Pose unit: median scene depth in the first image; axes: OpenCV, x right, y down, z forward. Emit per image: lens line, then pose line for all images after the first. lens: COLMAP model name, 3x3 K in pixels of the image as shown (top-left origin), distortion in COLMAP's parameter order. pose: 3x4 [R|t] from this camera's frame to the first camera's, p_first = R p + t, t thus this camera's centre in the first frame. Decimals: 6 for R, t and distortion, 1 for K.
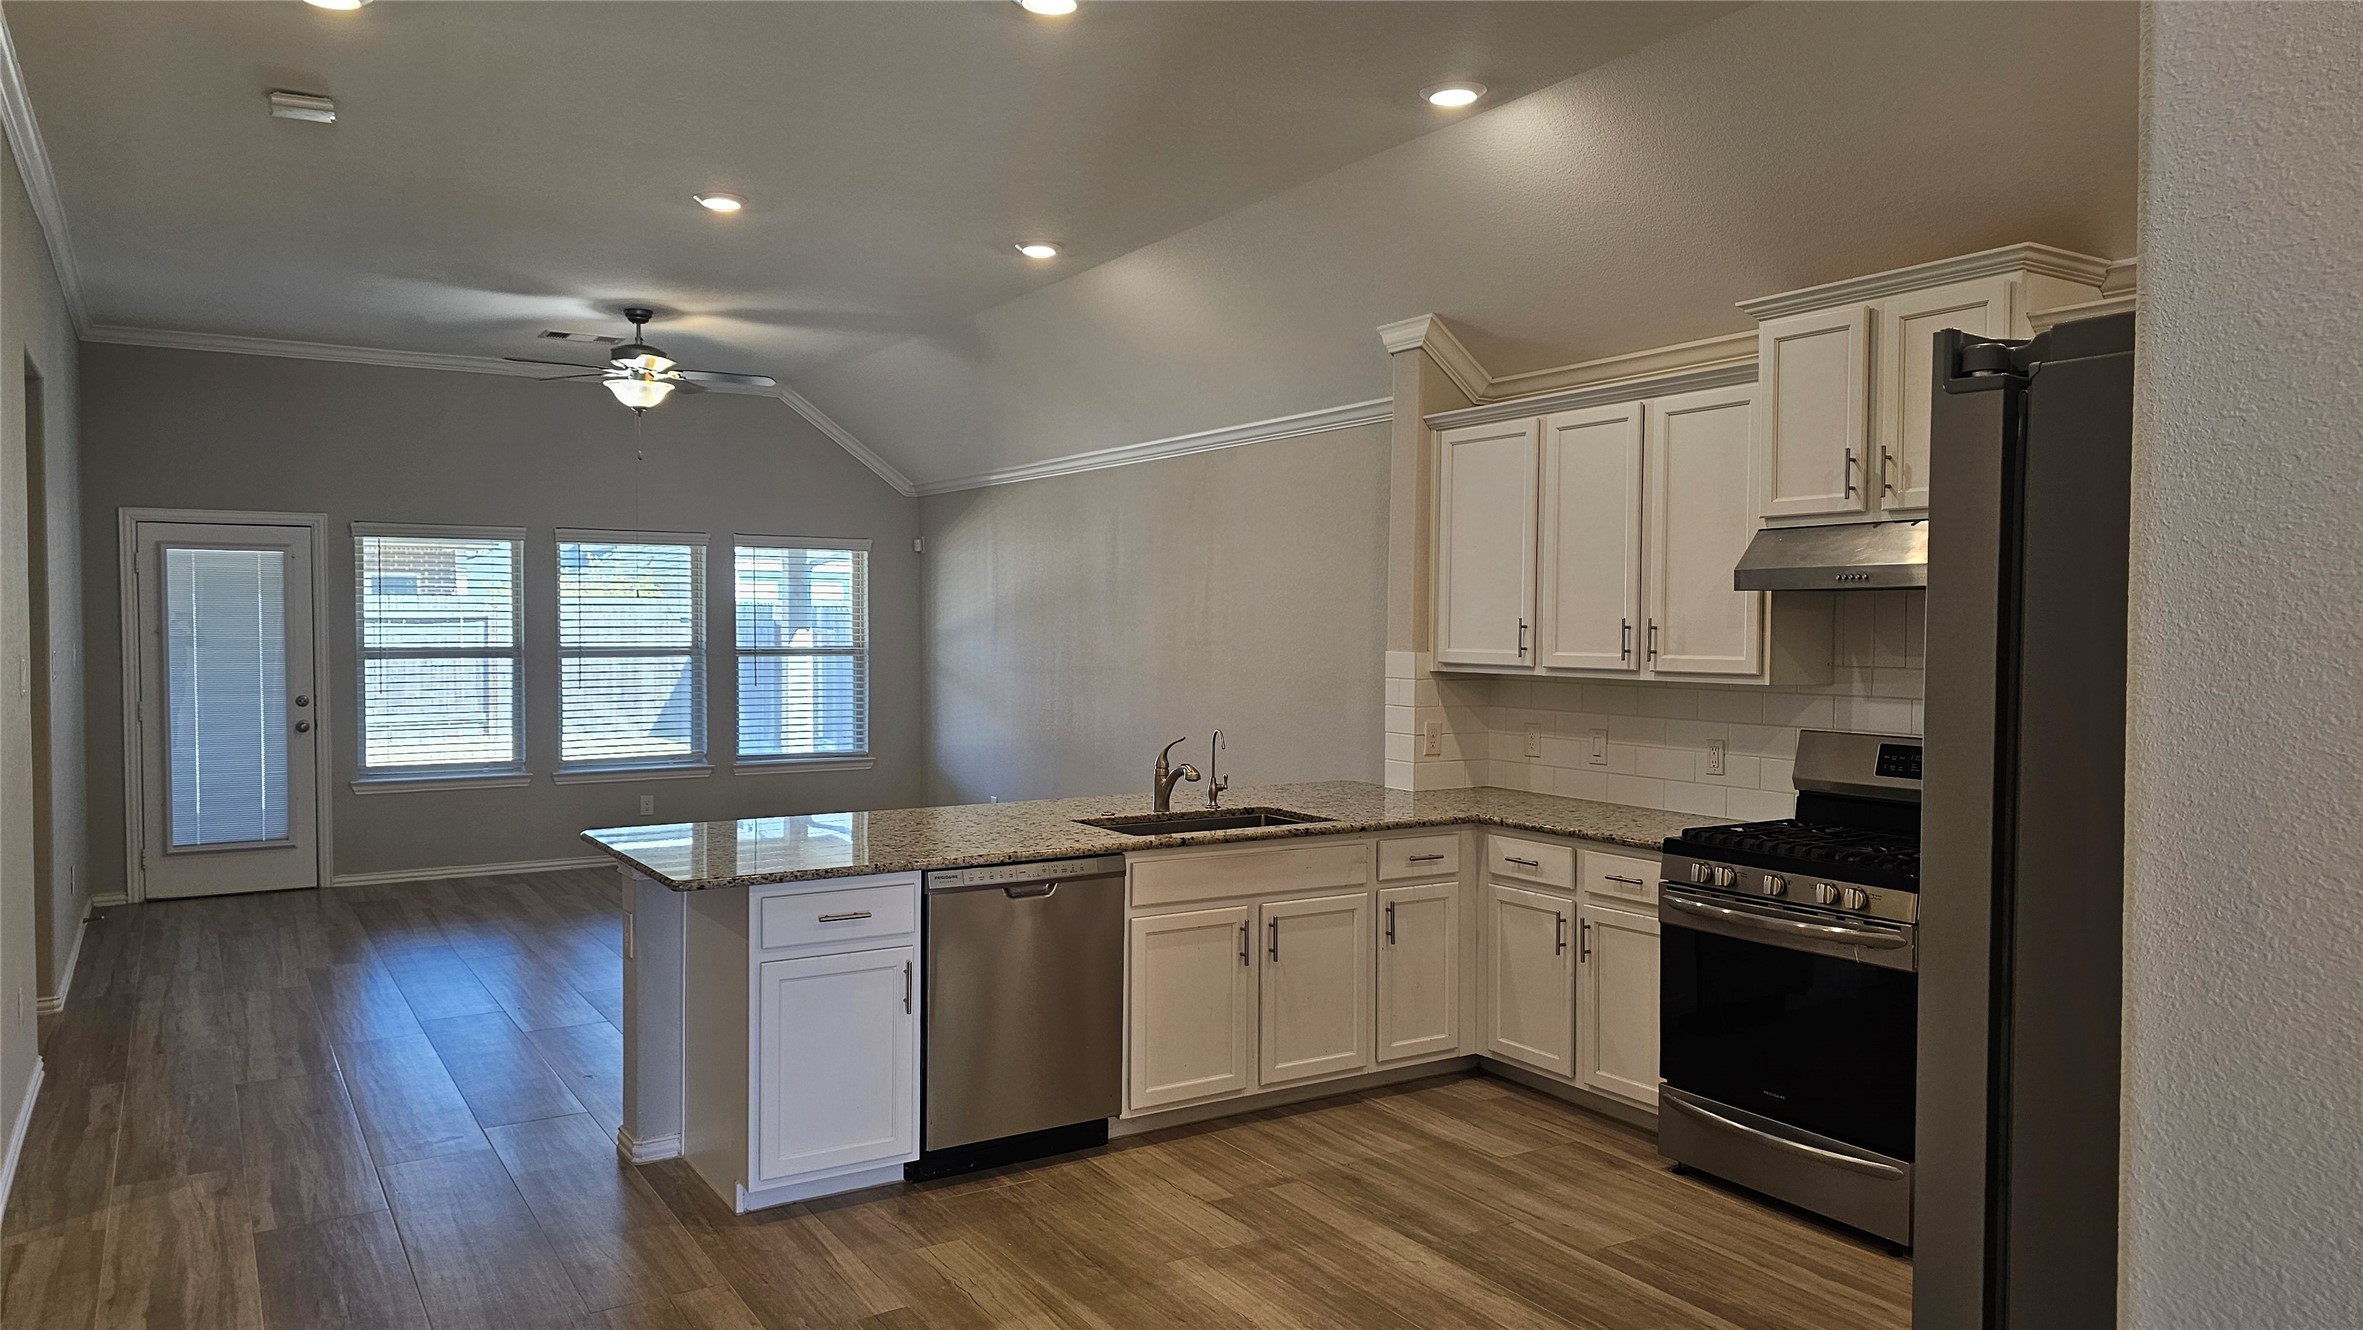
lens RADIAL K [[1574.2, 0, 1180.5], [0, 1574.2, 664.0], [0, 0, 1]] dist [0.059307, -0.046680]
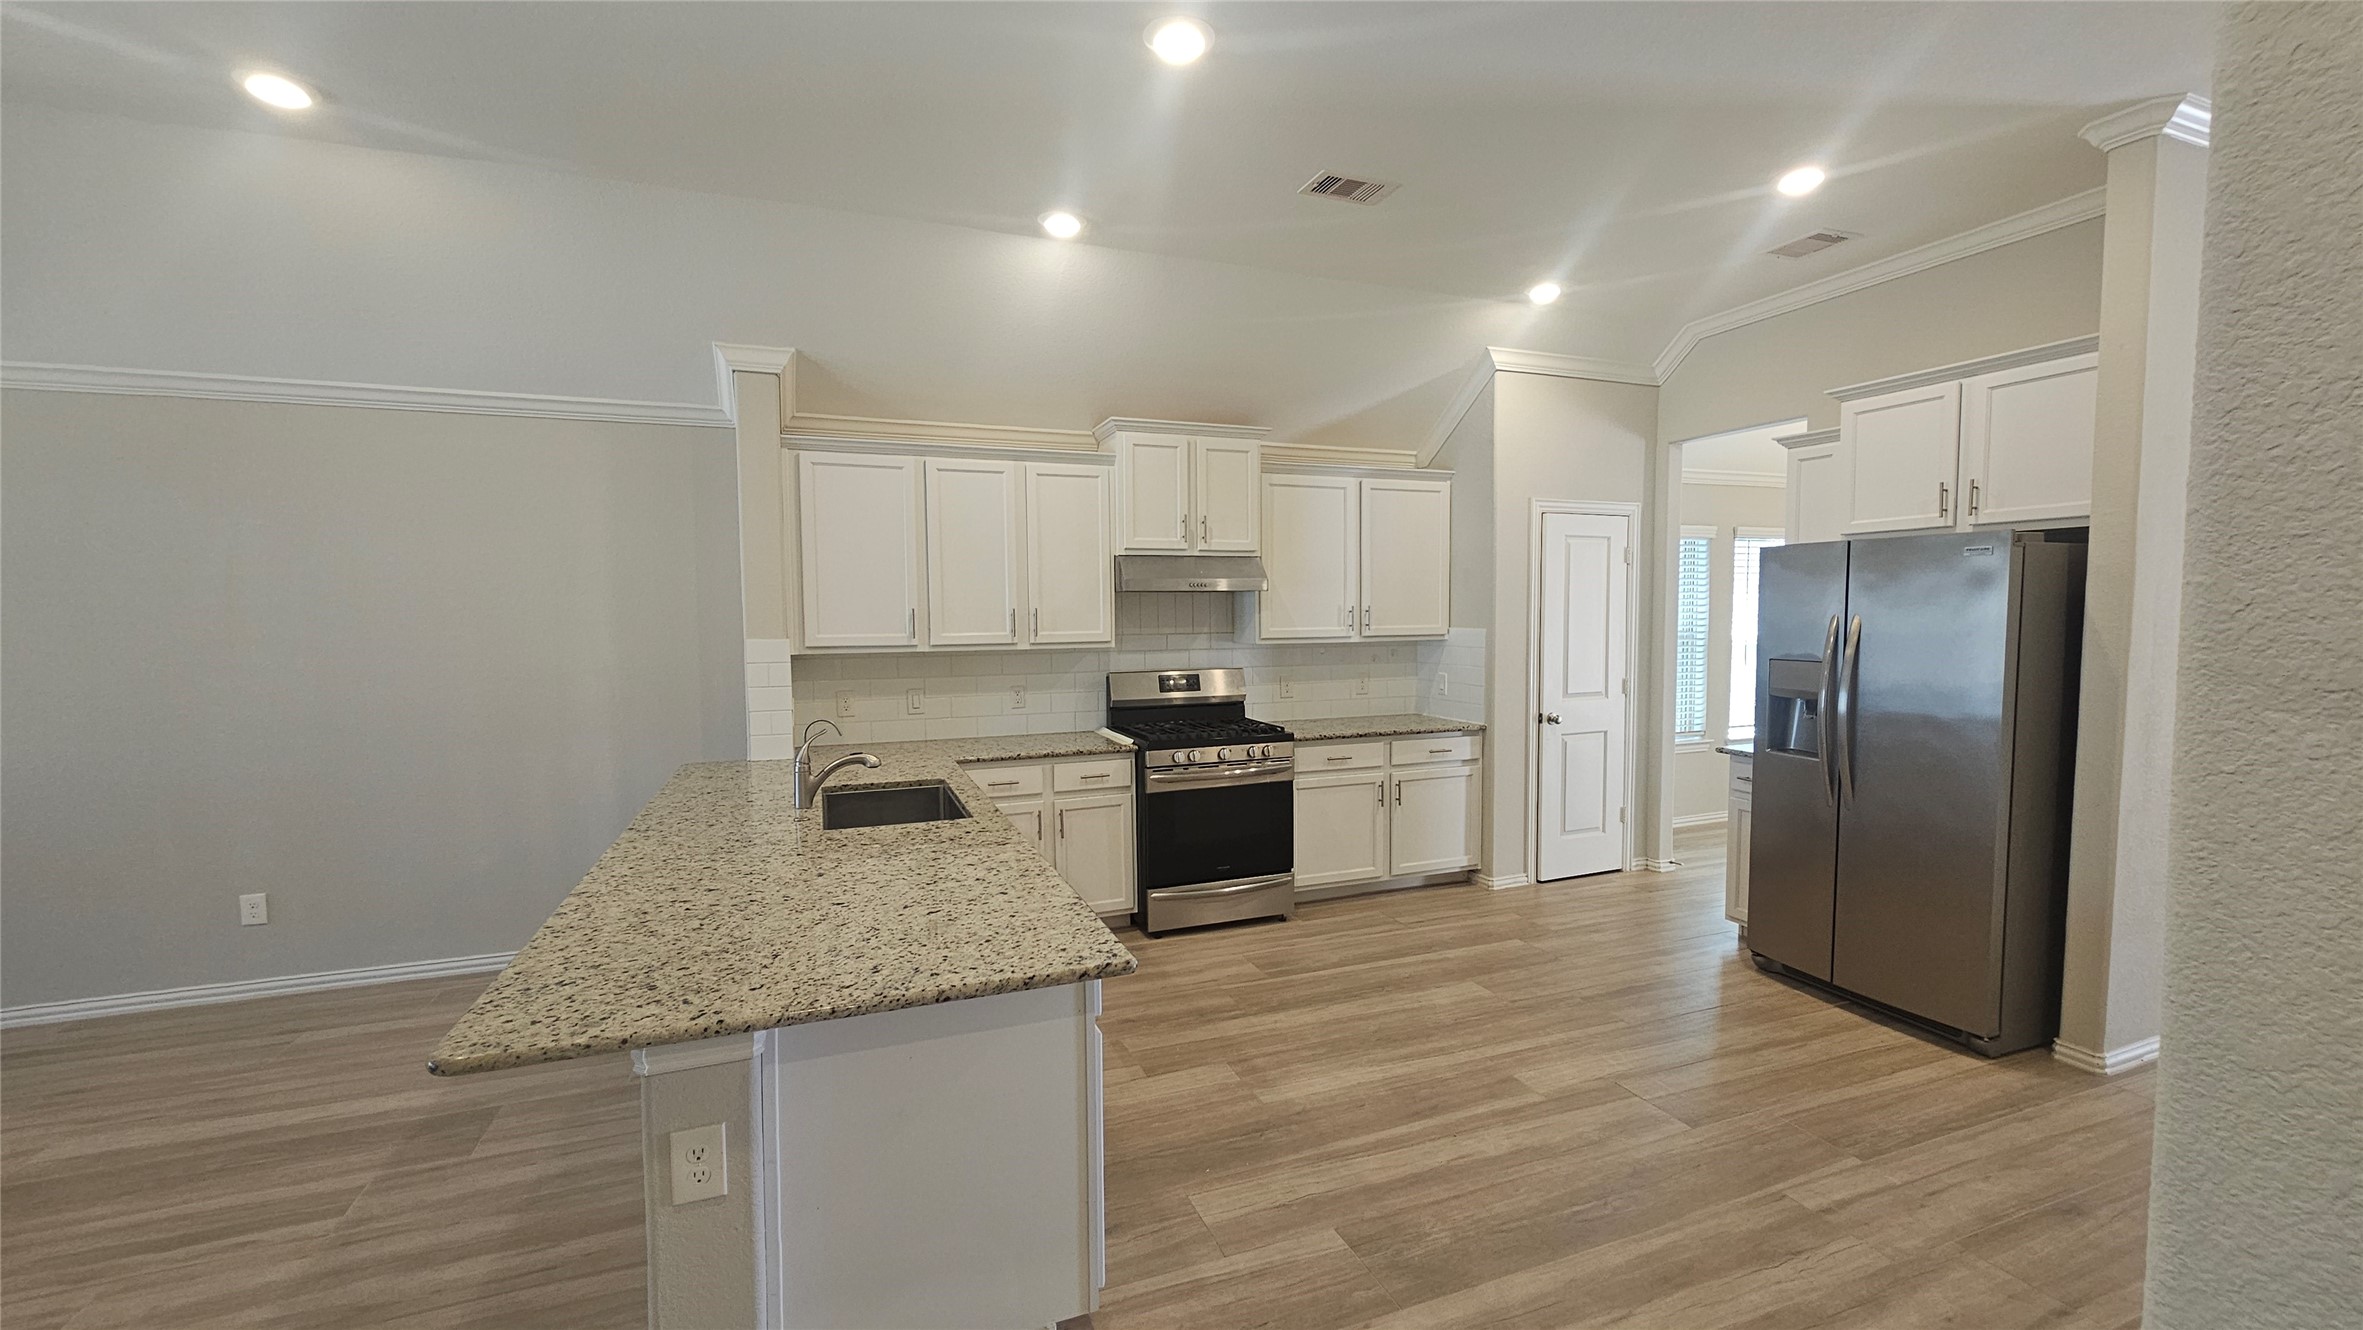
lens RADIAL K [[960.0, 0, 1199.3], [0, 960.0, 668.5], [0, 0, 1]] dist [-0.001439, 0.000640]
pose [[0.180373, -0.067660, 0.981268, -0.605261], [0.033991, 0.997464, 0.062528, -0.024170], [-0.983011, 0.022076, 0.182215, 0.706947]]
